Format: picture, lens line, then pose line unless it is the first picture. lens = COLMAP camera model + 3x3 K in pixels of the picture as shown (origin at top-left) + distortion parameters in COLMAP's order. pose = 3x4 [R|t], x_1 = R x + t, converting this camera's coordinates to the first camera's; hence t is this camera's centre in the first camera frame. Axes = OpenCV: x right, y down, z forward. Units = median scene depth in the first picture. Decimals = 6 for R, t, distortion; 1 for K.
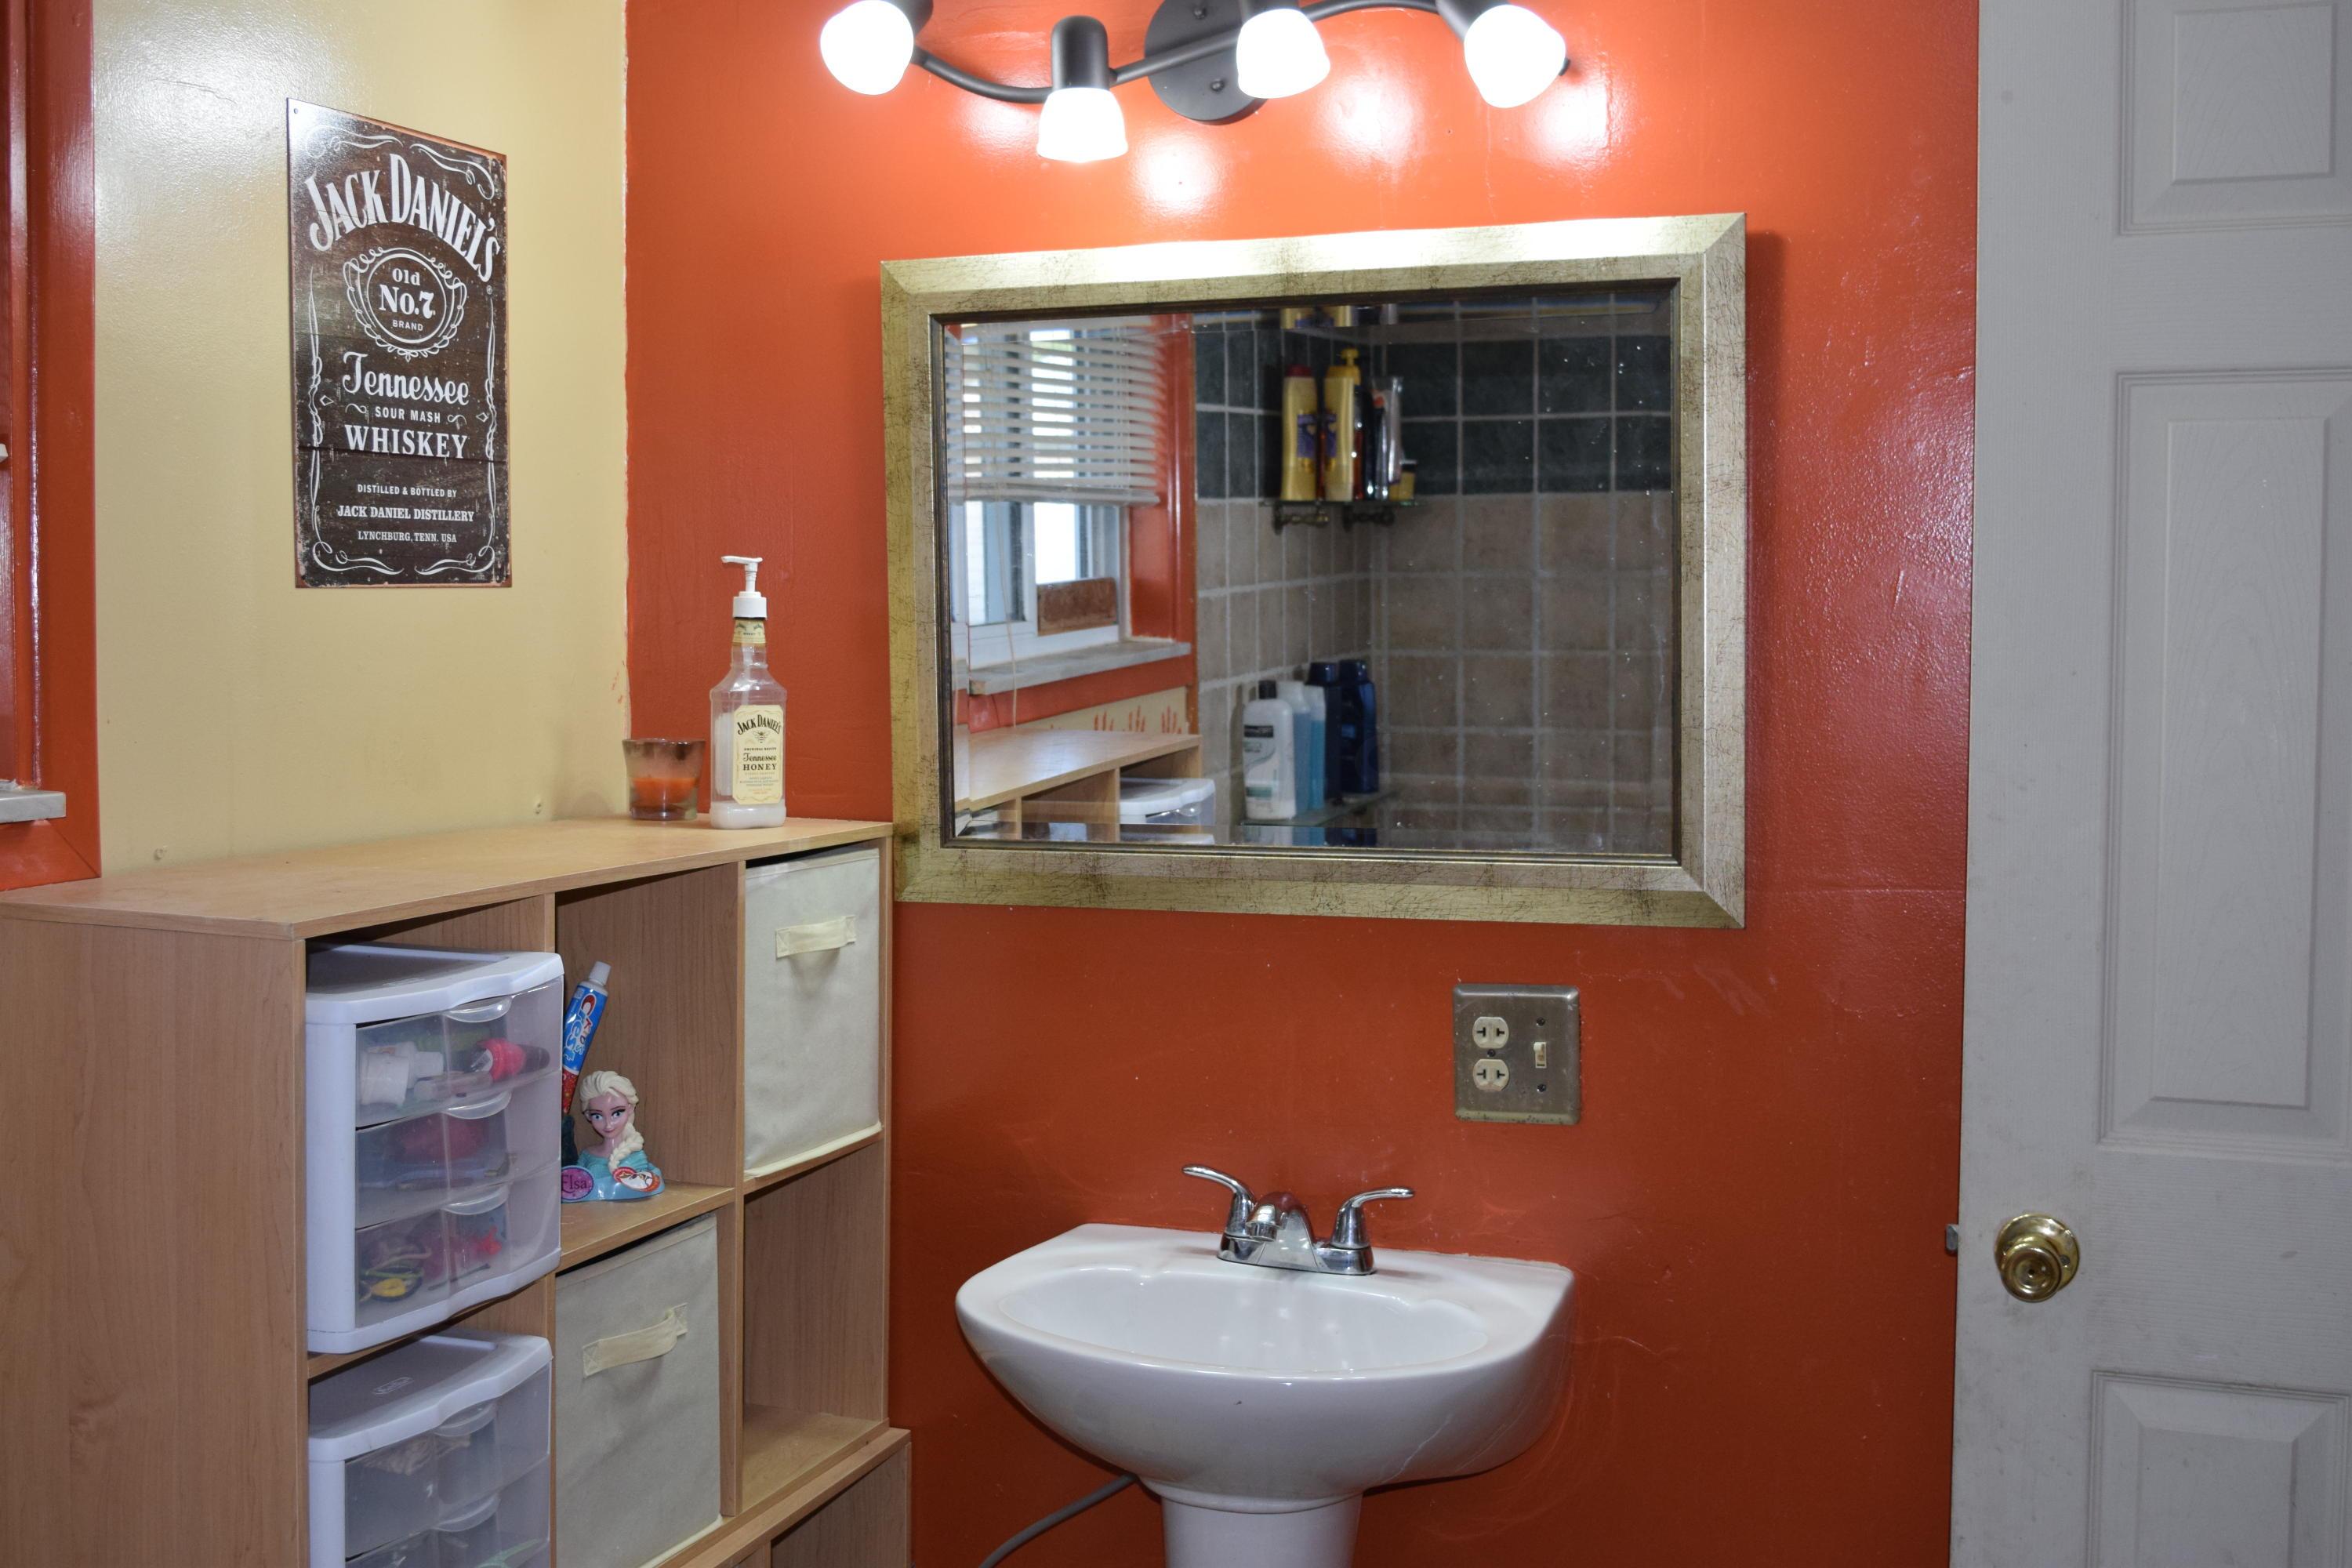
lens RADIAL K [[2611.6, 0, 1179.2], [0, 2611.6, 777.0], [0, 0, 1]] dist [-0.069028, 0.000000]
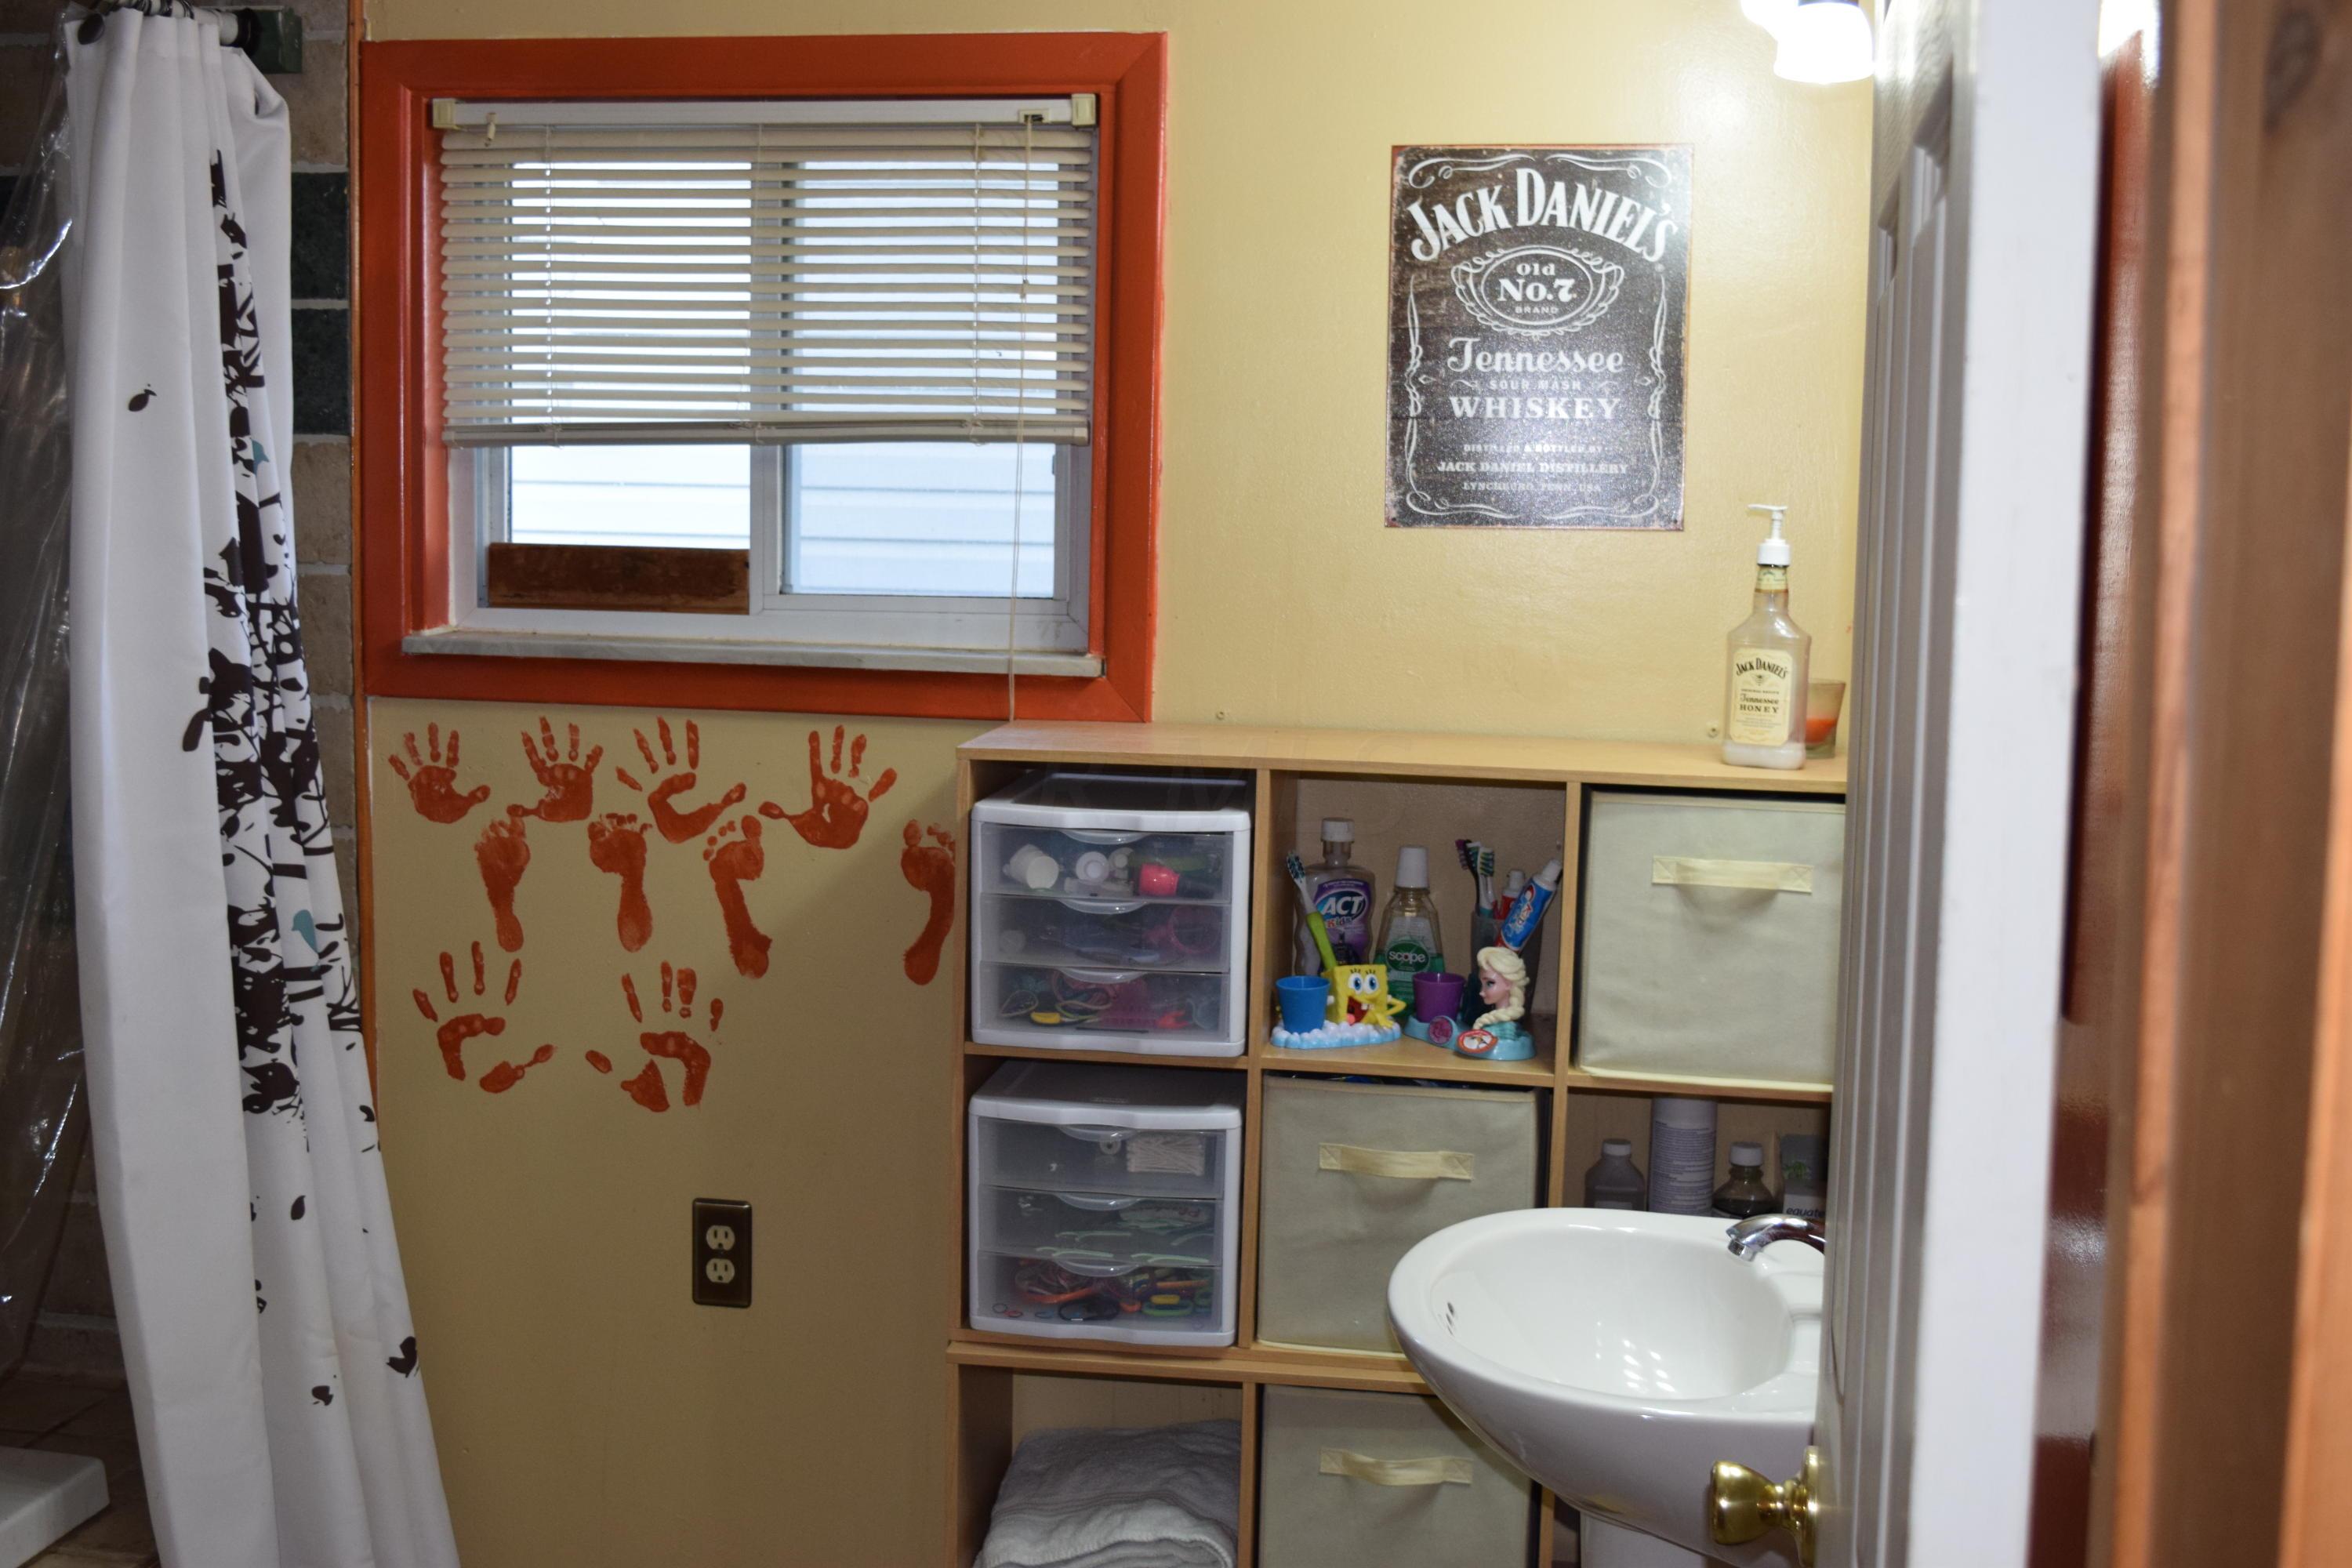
lens RADIAL K [[2611.6, 0, 1173.3], [0, 2611.6, 787.1], [0, 0, 1]] dist [-0.069028, 0.000000]
pose [[0.184506, 0.106096, -0.977088, 0.874801], [-0.082253, 0.992336, 0.092220, -0.053111], [0.979383, 0.063353, 0.191819, 0.623661]]
